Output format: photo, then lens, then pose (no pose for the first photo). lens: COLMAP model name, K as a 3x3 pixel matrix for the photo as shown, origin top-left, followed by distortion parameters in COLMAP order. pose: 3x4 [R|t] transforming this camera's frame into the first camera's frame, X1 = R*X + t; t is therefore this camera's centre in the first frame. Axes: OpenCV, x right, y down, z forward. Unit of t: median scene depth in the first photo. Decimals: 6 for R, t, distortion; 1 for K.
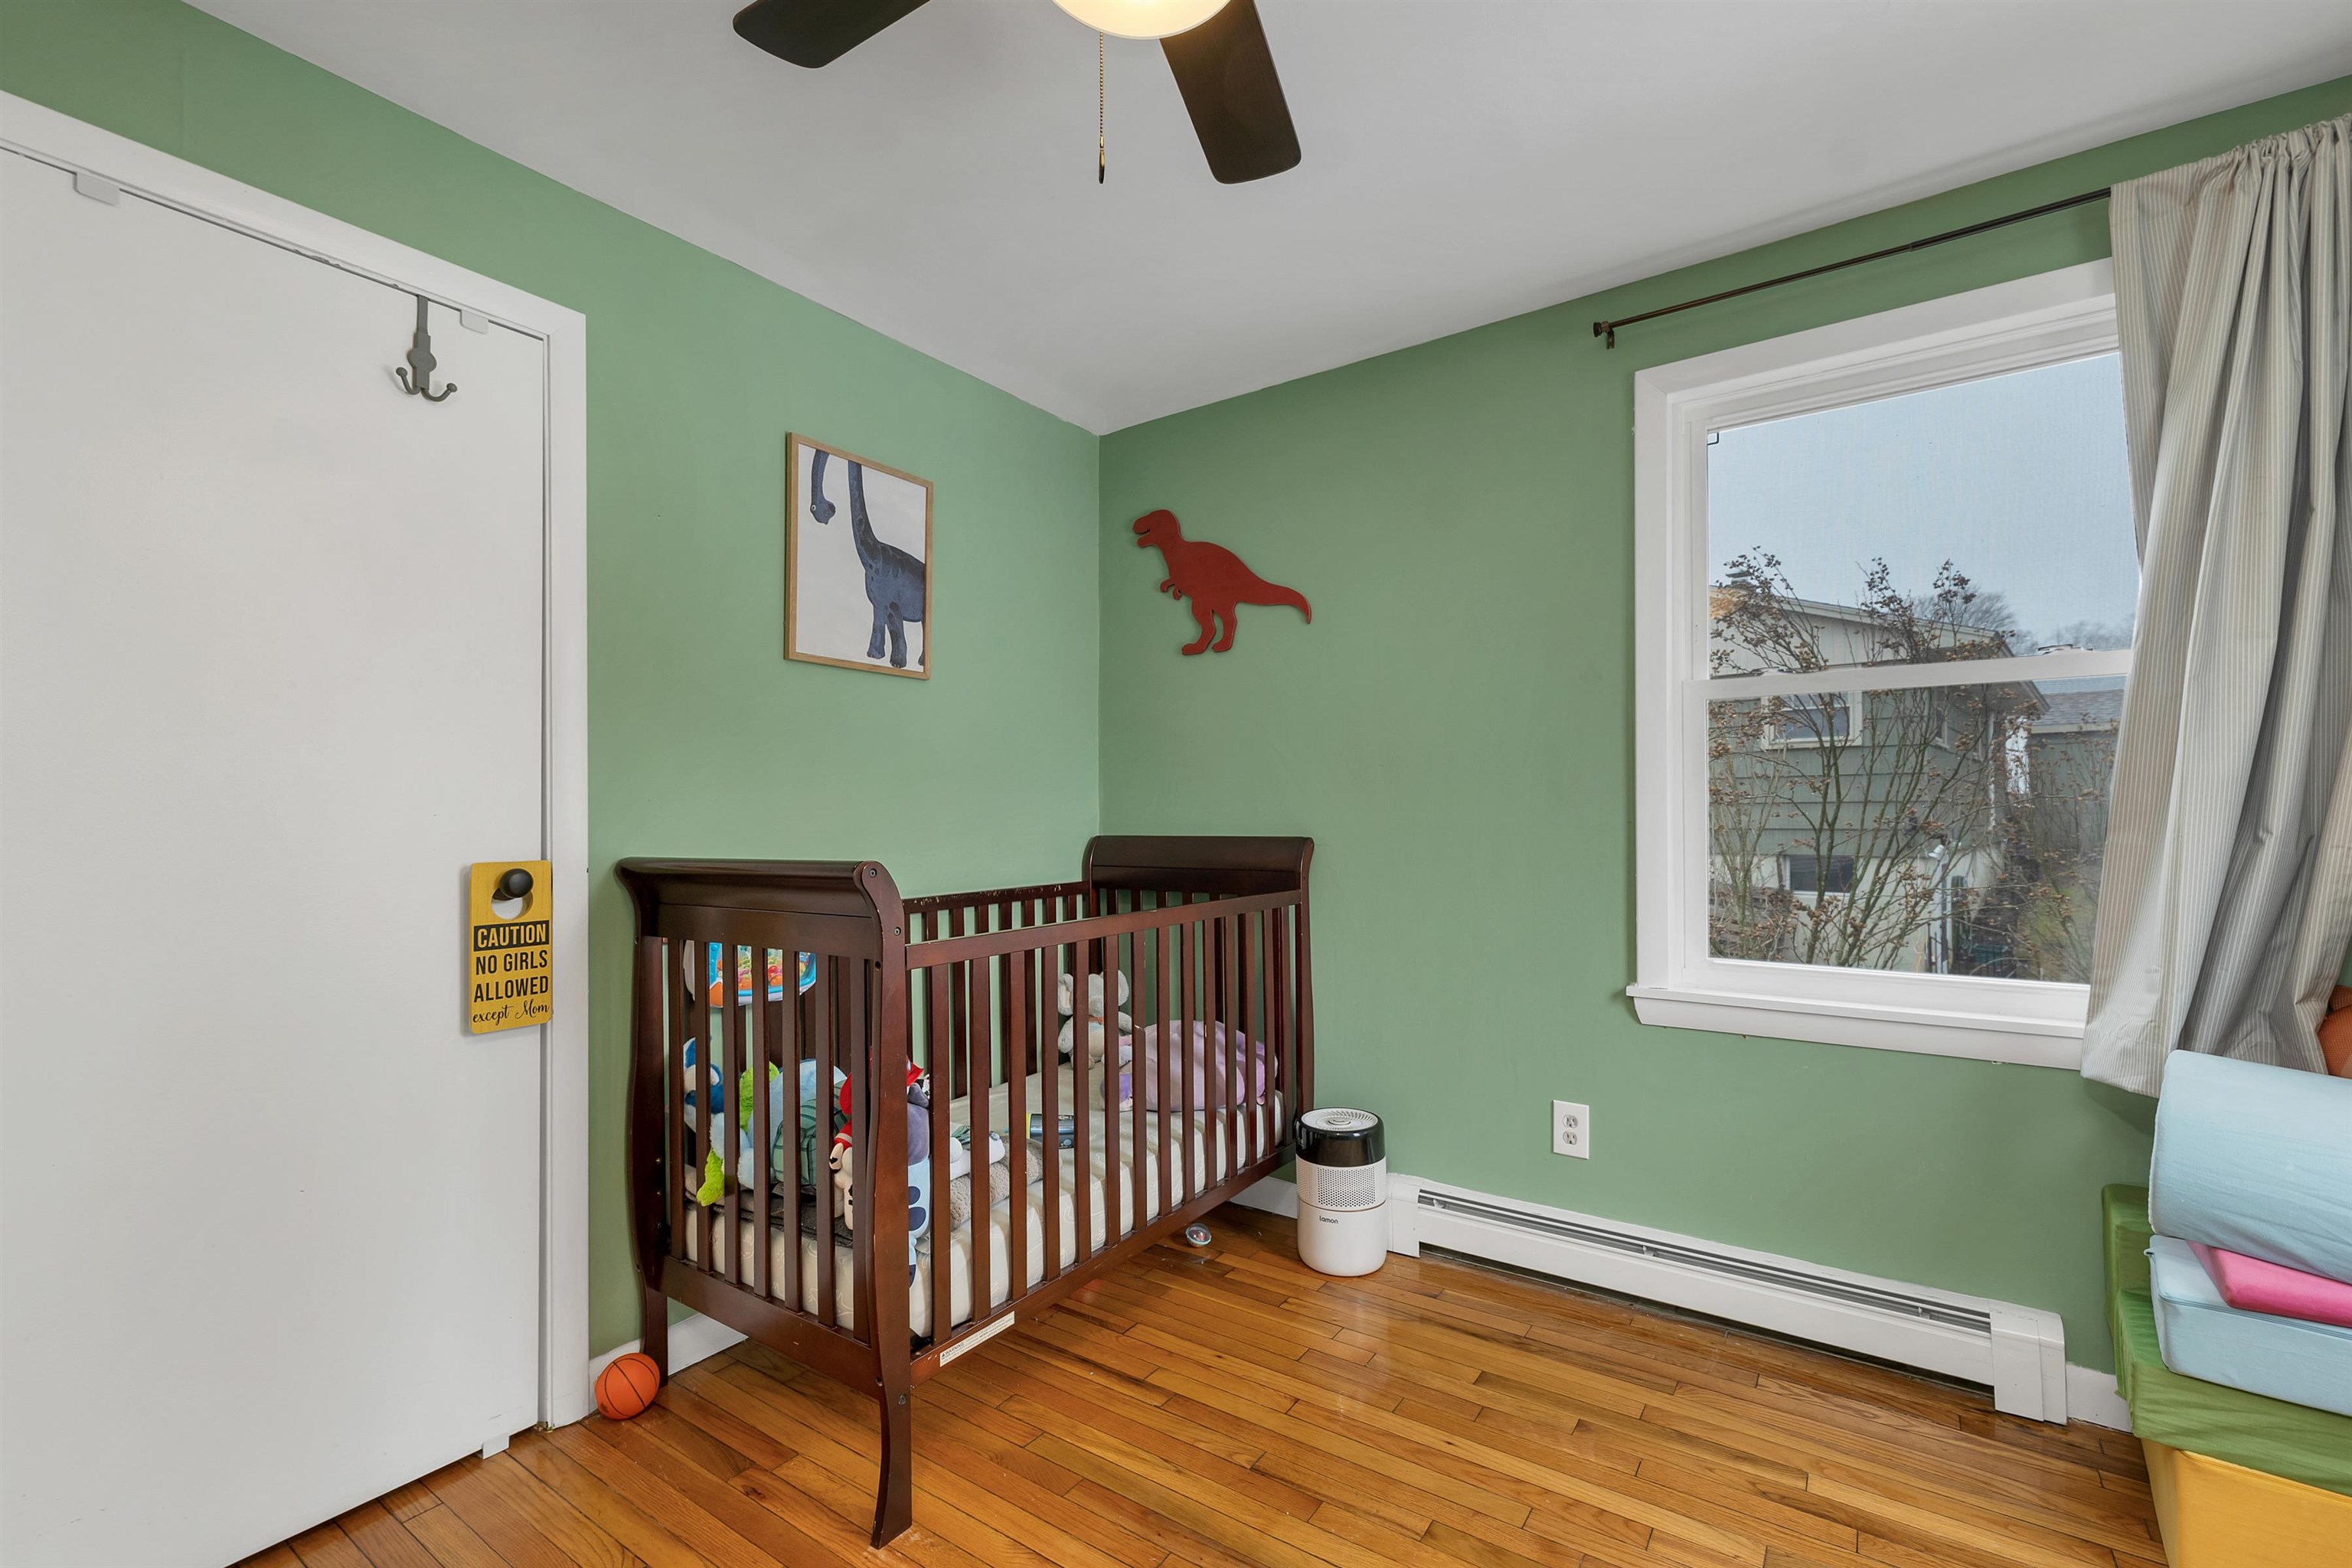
lens RADIAL K [[1011.1, 0, 1179.5], [0, 1011.1, 817.7], [0, 0, 1]] dist [0.001107, -0.000195]
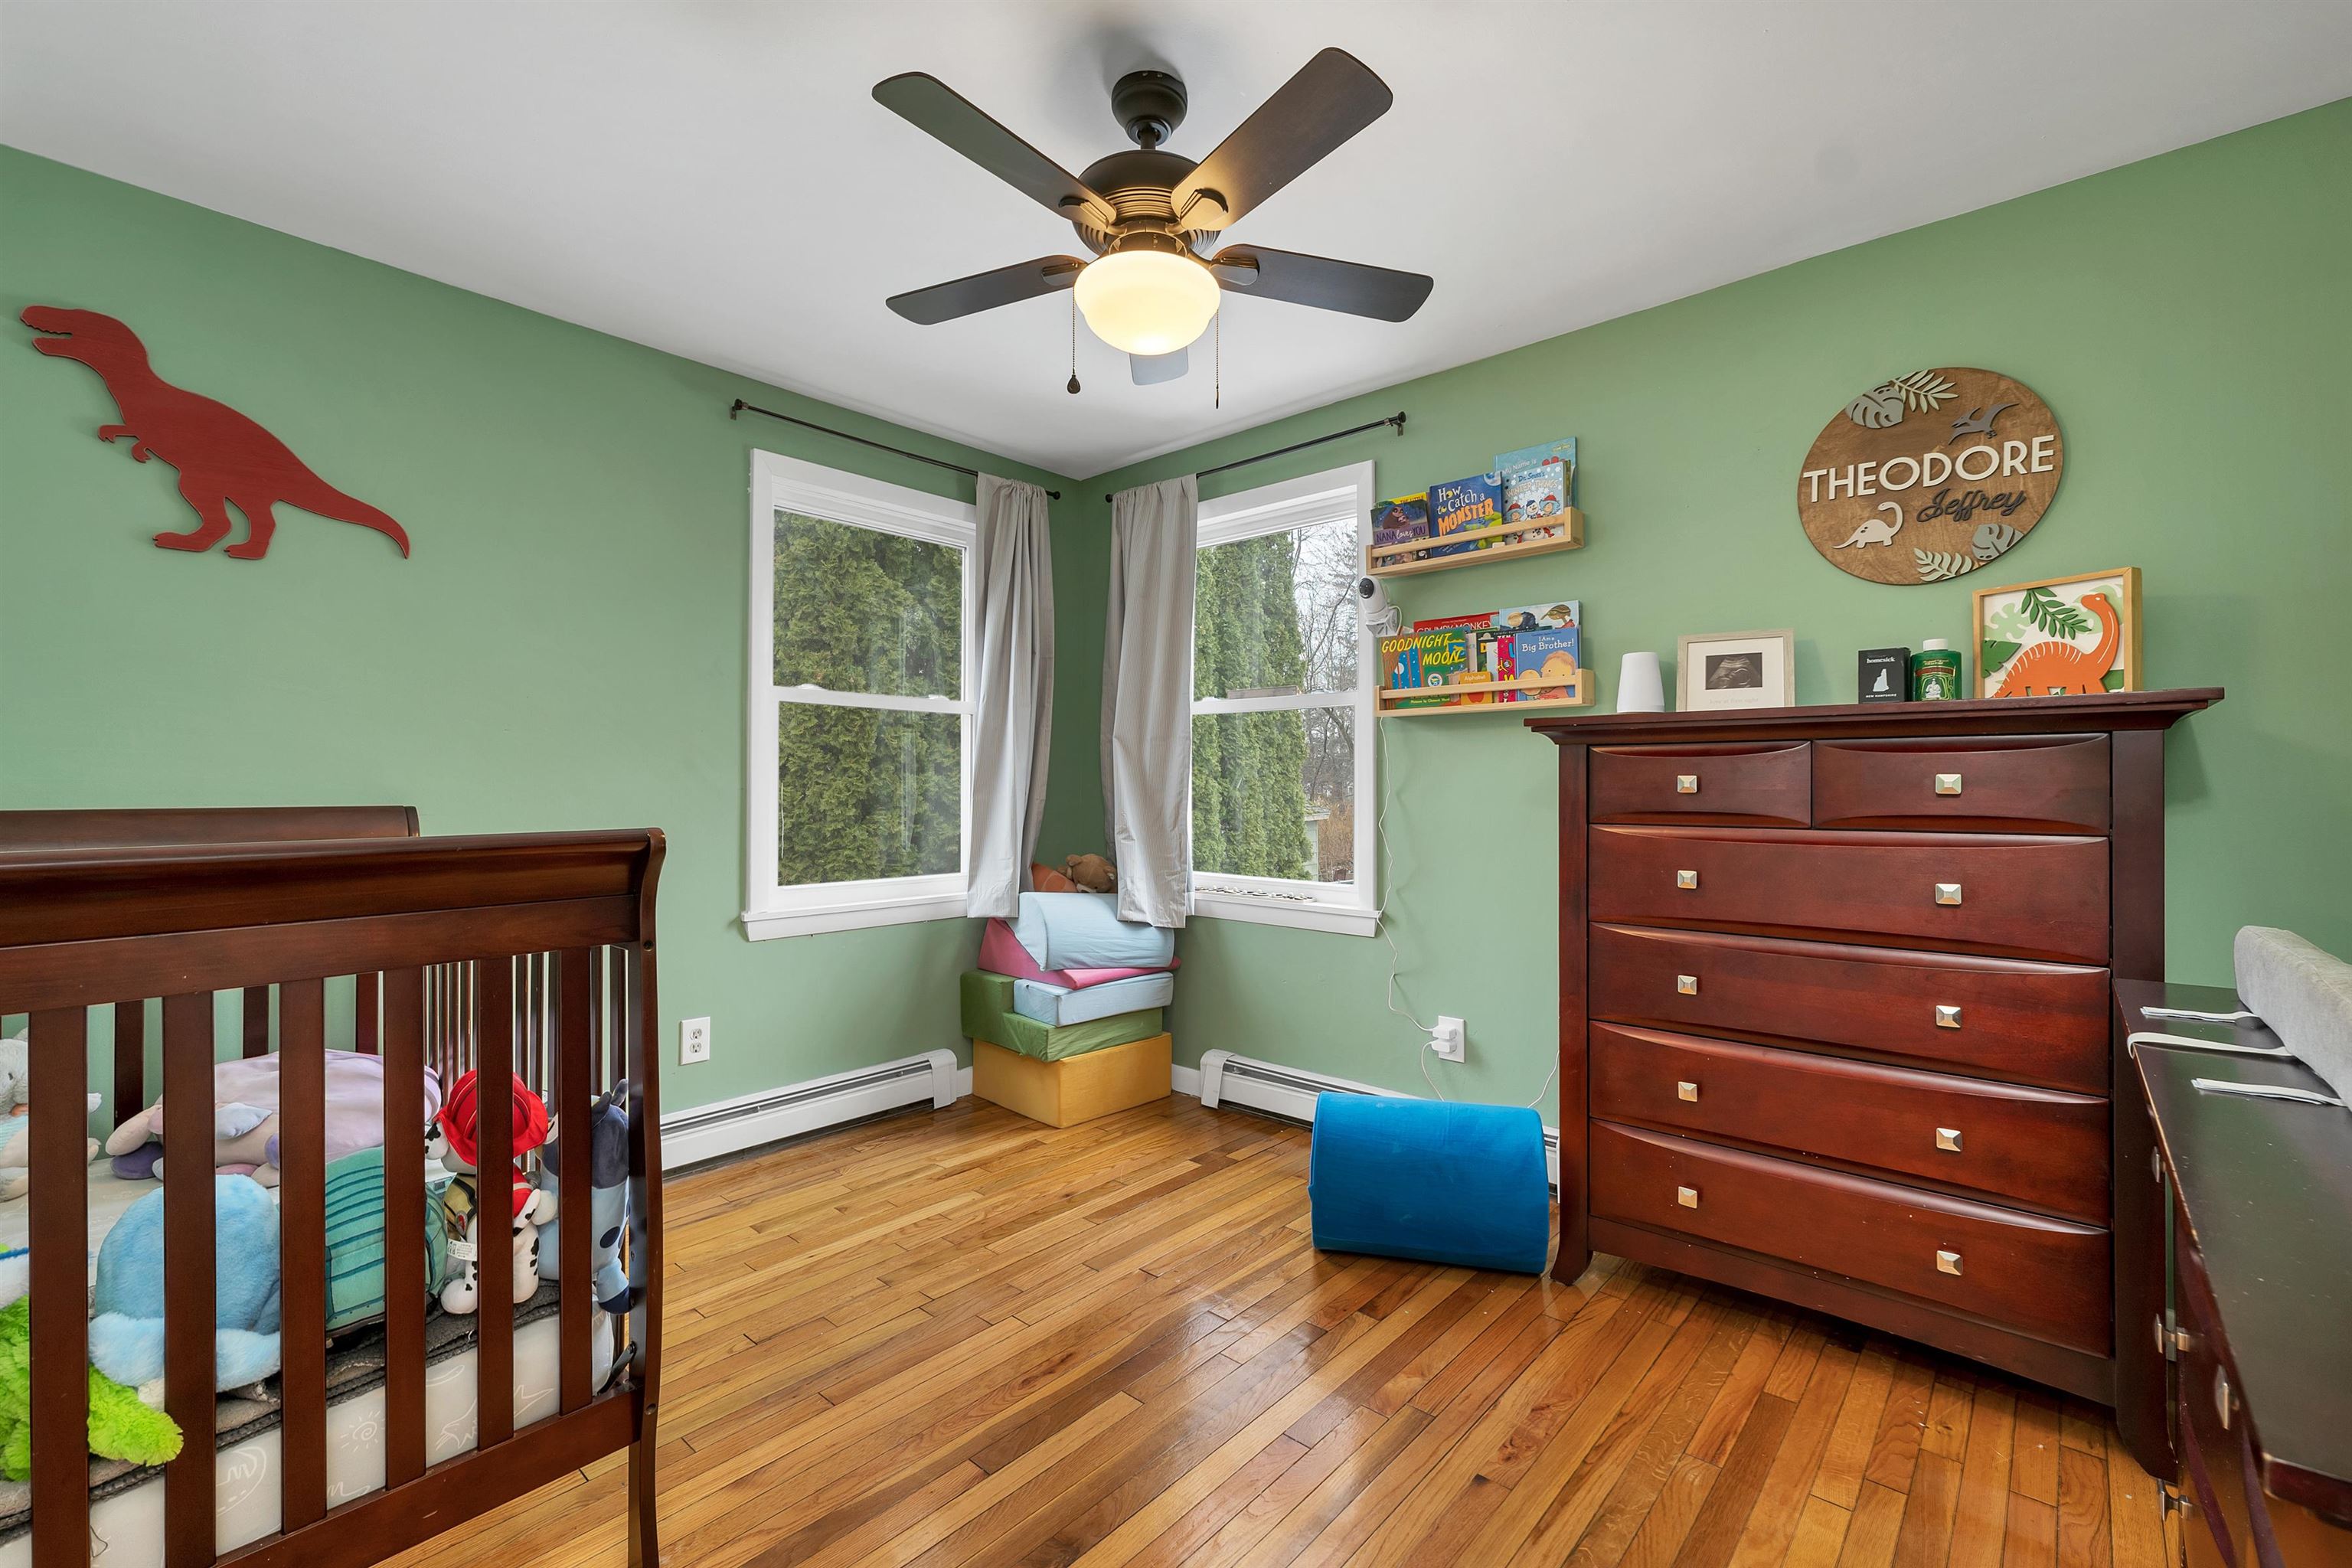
lens RADIAL K [[986.8, 0, 1174.0], [0, 986.8, 795.2], [0, 0, 1]] dist [0.001484, 0.000136]
pose [[0.115905, -0.001889, 0.993259, -0.765893], [0.000238, 0.999998, 0.001874, 0.010801], [-0.993260, 0.000020, 0.115905, 0.303854]]
